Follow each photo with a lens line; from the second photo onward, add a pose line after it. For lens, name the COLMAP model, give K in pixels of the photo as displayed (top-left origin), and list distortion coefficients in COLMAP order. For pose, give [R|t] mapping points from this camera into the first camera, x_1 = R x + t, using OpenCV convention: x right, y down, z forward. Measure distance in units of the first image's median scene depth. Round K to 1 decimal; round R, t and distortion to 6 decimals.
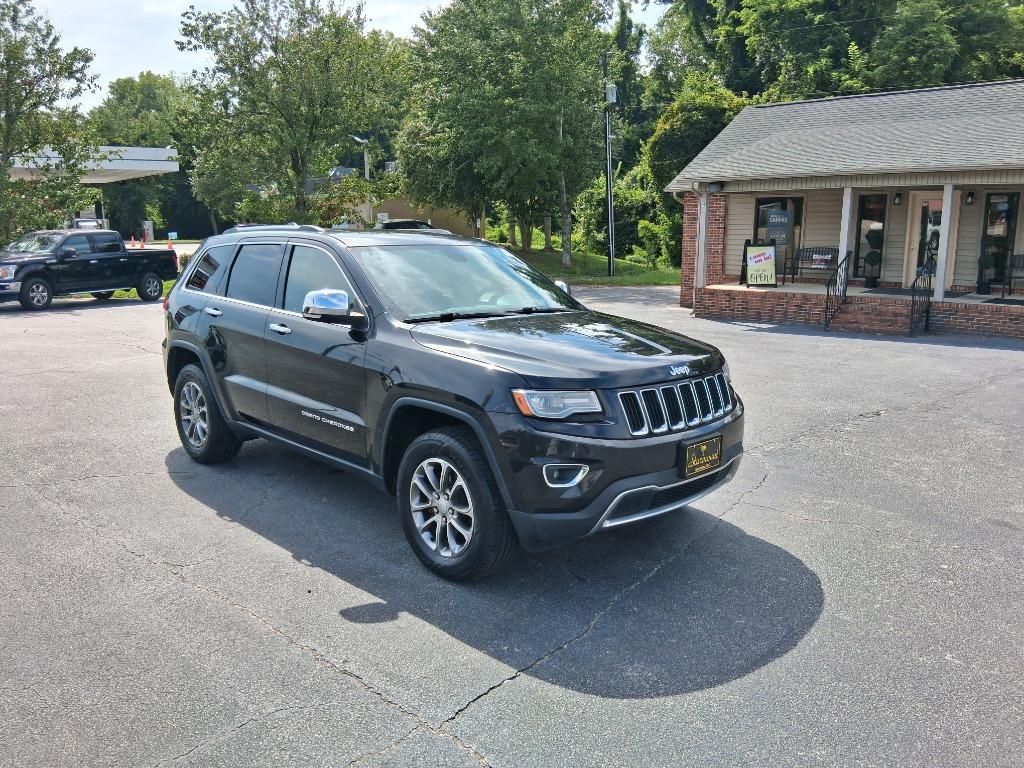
lens RADIAL K [[774.6, 0, 506.4], [0, 774.6, 381.9], [0, 0, 1]] dist [0.066193, -0.109848]
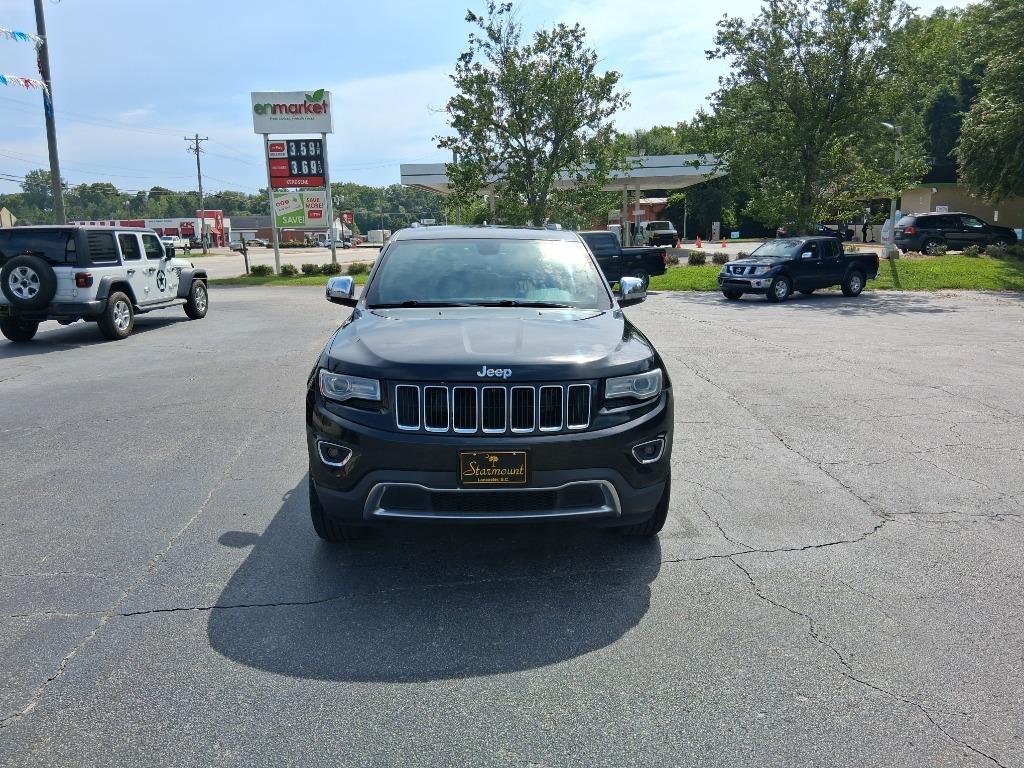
lens RADIAL K [[774.6, 0, 509.8], [0, 774.6, 373.7], [0, 0, 1]] dist [0.066193, -0.109848]
pose [[0.745909, 0.109887, -0.656920, 0.146070], [-0.115317, 0.992708, 0.035118, -0.008436], [0.655989, 0.049560, 0.753142, 0.054267]]
